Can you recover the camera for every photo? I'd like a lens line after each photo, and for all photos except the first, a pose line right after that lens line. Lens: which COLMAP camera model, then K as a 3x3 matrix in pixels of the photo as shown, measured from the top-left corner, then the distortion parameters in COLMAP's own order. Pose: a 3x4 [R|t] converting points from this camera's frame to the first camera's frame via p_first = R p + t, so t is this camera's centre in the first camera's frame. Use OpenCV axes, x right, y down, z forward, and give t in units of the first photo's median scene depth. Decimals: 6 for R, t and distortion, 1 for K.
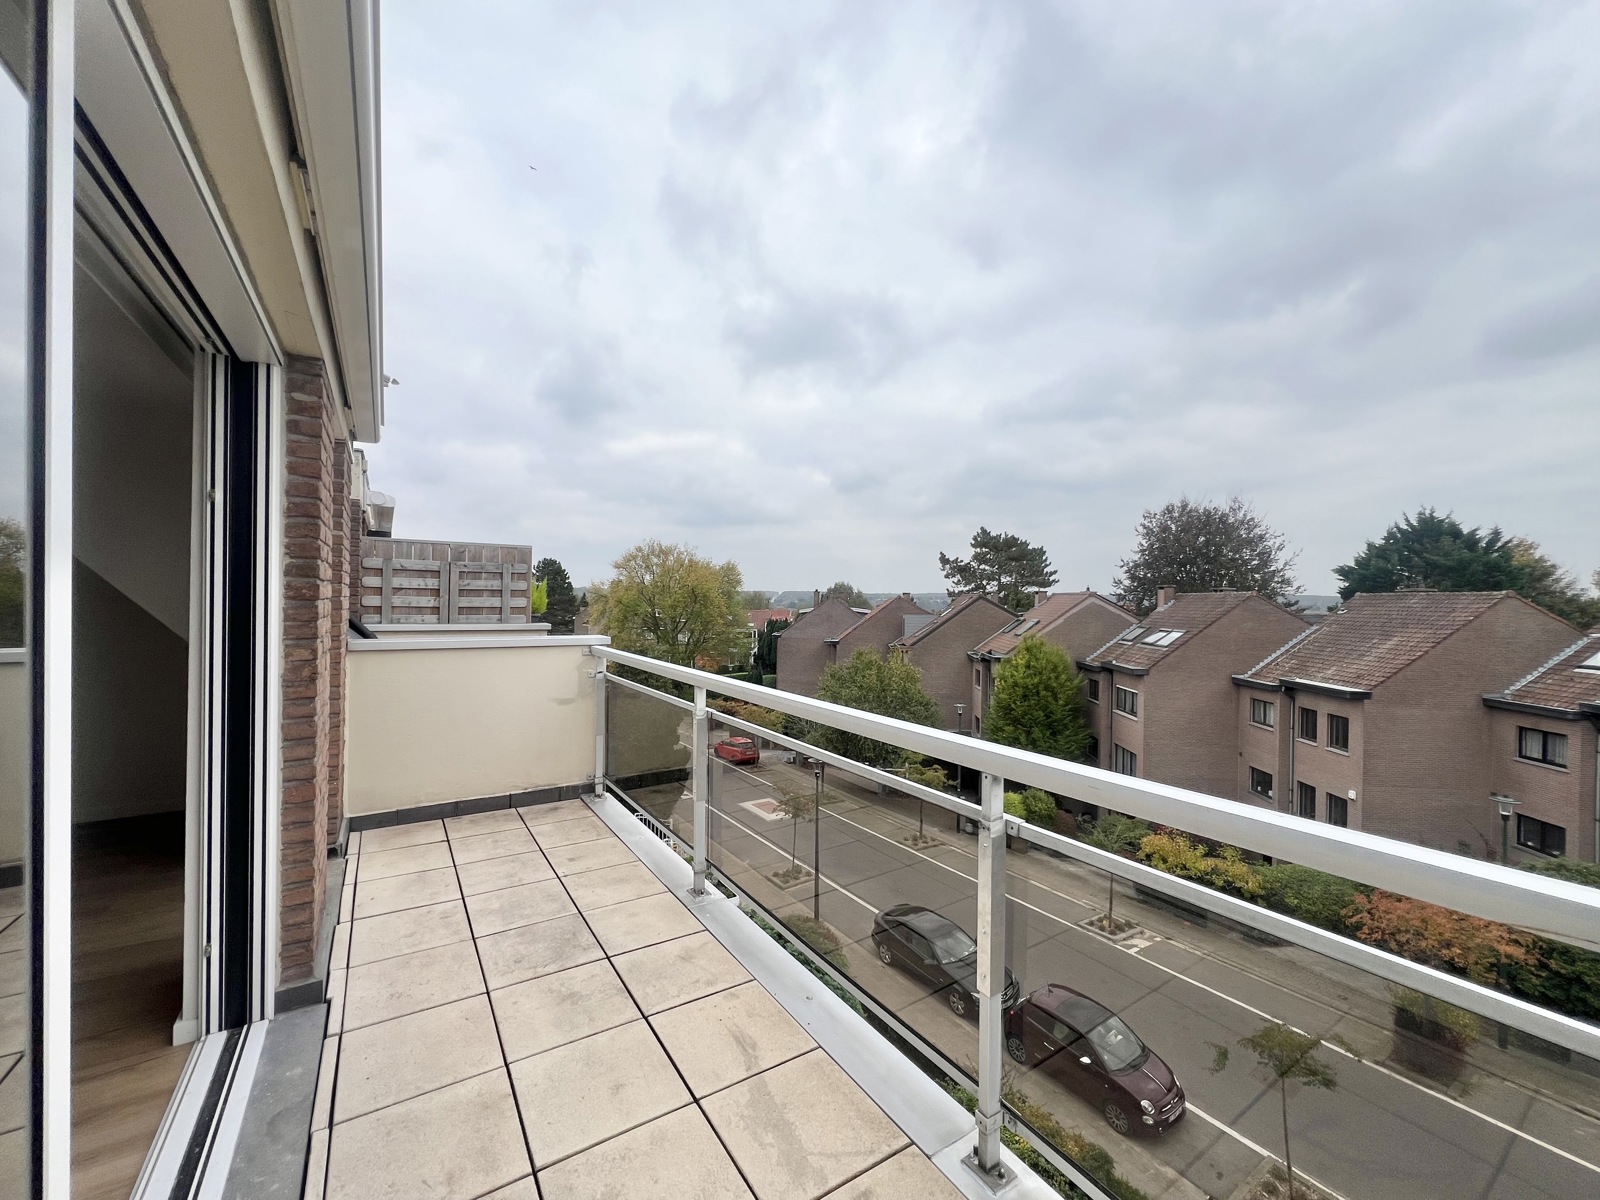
lens RADIAL K [[641.2, 0, 799.4], [0, 641.2, 599.2], [0, 0, 1]] dist [-0.000973, 0.000207]
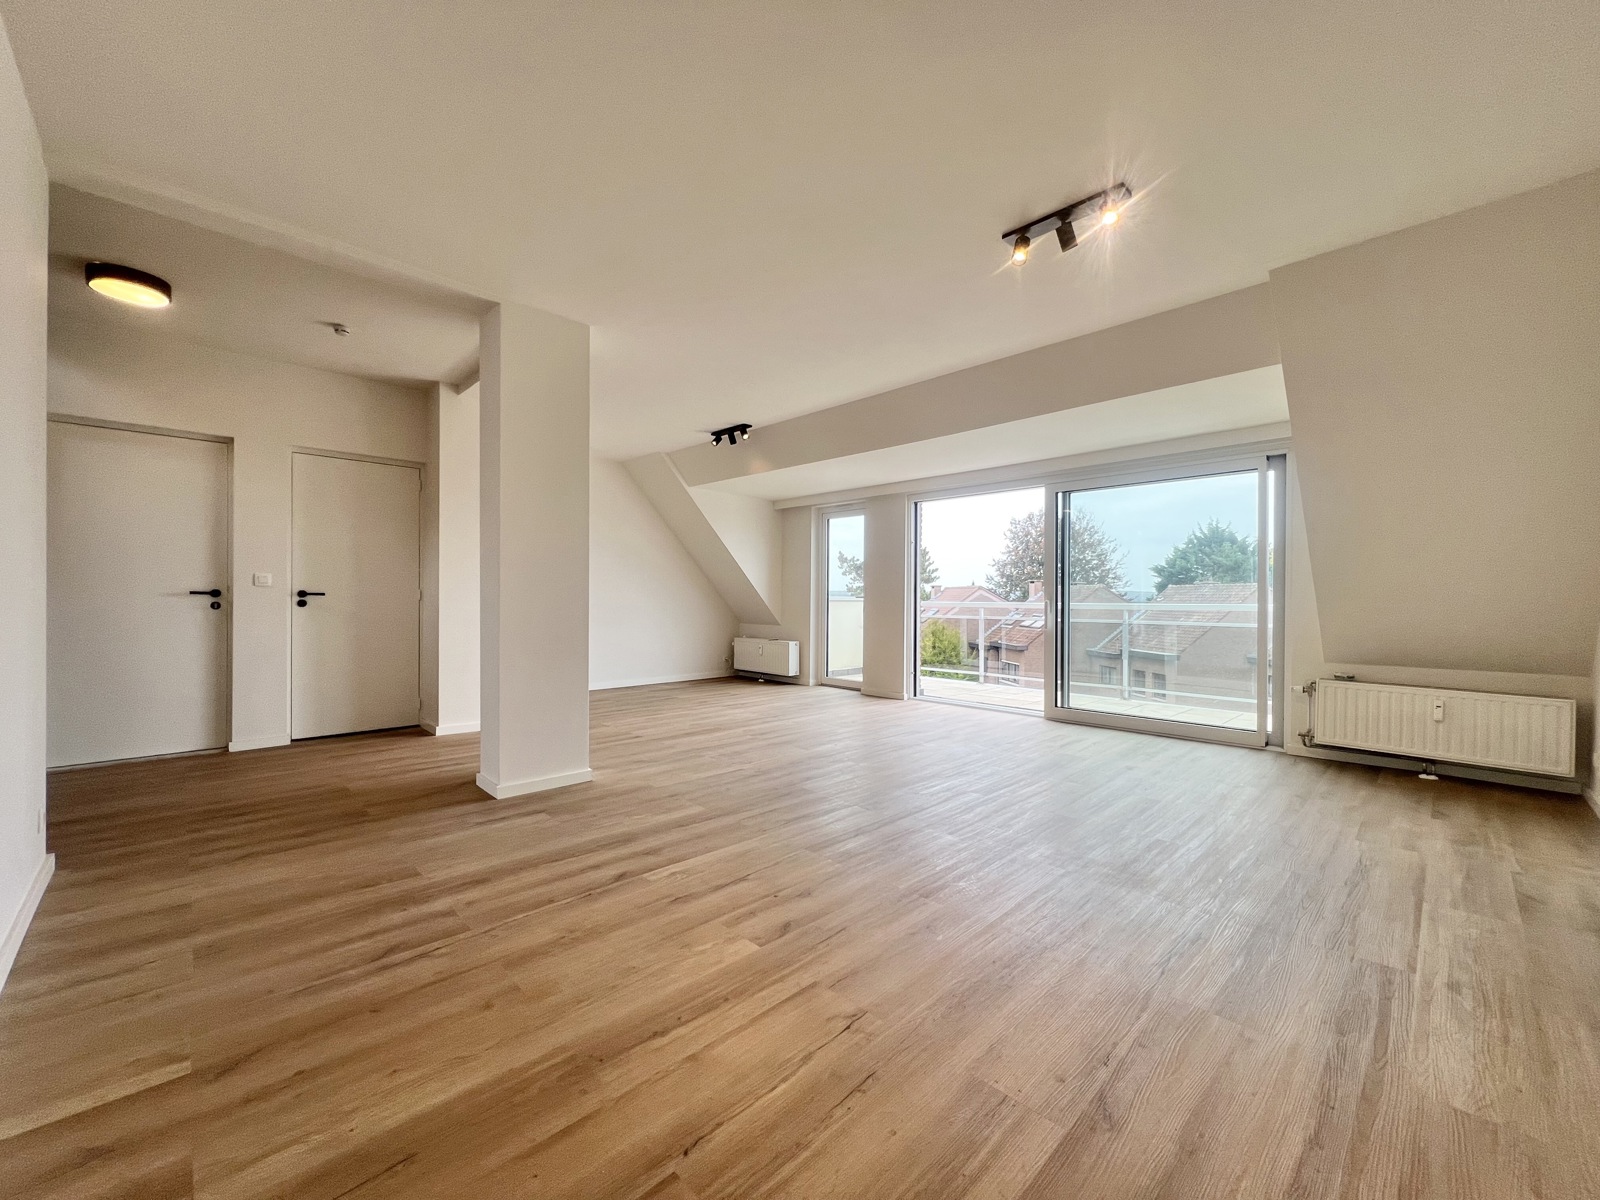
lens RADIAL K [[637.3, 0, 799.0], [0, 637.3, 600.0], [0, 0, 1]] dist [0.004193, 0.000065]
pose [[0.980415, -0.007653, 0.196794, -0.093305], [0.006736, 0.999963, 0.005326, 0.005301], [-0.196828, -0.003896, 0.980430, -0.095701]]
